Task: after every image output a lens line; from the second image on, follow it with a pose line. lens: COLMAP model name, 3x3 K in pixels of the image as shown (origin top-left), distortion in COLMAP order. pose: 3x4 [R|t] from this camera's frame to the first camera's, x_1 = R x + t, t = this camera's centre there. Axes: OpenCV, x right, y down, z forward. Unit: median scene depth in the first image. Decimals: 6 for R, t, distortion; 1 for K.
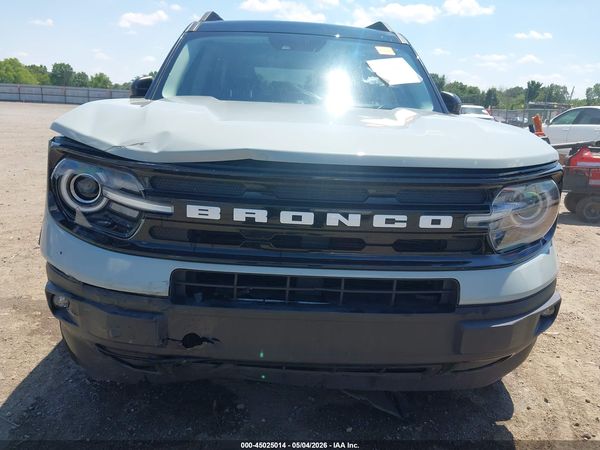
lens RADIAL K [[475.1, 0, 302.2], [0, 475.1, 223.1], [0, 0, 1]] dist [0.023425, -0.041727]
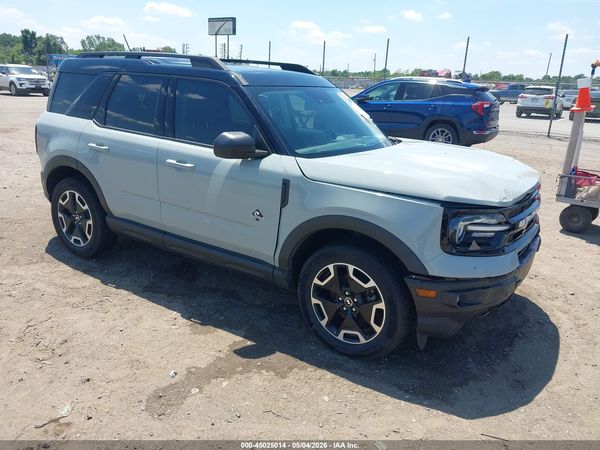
lens RADIAL K [[475.1, 0, 302.2], [0, 475.1, 223.1], [0, 0, 1]] dist [0.023425, -0.041727]
pose [[0.577450, -0.255372, 0.775459, -1.966447], [0.175859, 0.966431, 0.187308, -0.484231], [-0.797261, 0.028211, 0.602975, 0.397215]]
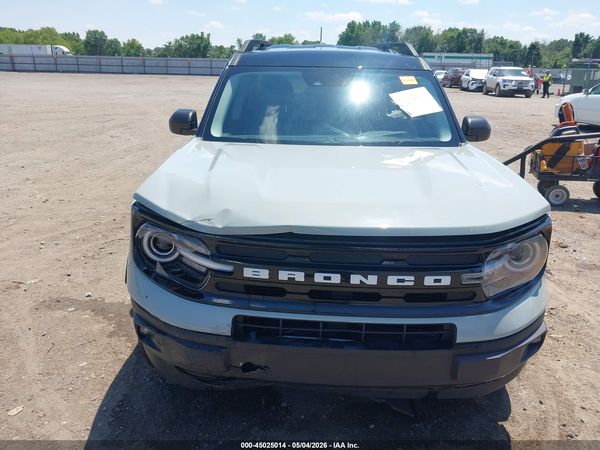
lens RADIAL K [[475.1, 0, 302.2], [0, 475.1, 223.1], [0, 0, 1]] dist [0.023425, -0.041727]
pose [[0.997566, -0.006545, -0.069426, 0.008407], [0.011948, 0.996905, 0.077701, -0.211136], [0.068703, -0.078341, 0.994556, -0.224379]]
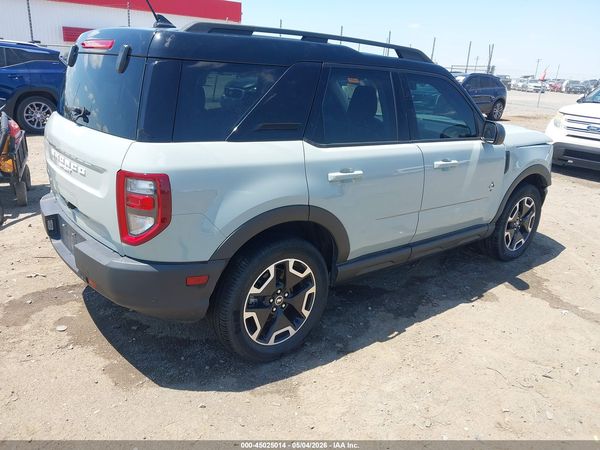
lens RADIAL K [[475.1, 0, 302.2], [0, 475.1, 223.1], [0, 0, 1]] dist [0.023425, -0.041727]
pose [[-0.599031, -0.320793, 0.733657, -1.796247], [0.110114, 0.874533, 0.472299, -1.232625], [-0.793118, 0.363708, -0.488549, 3.612491]]
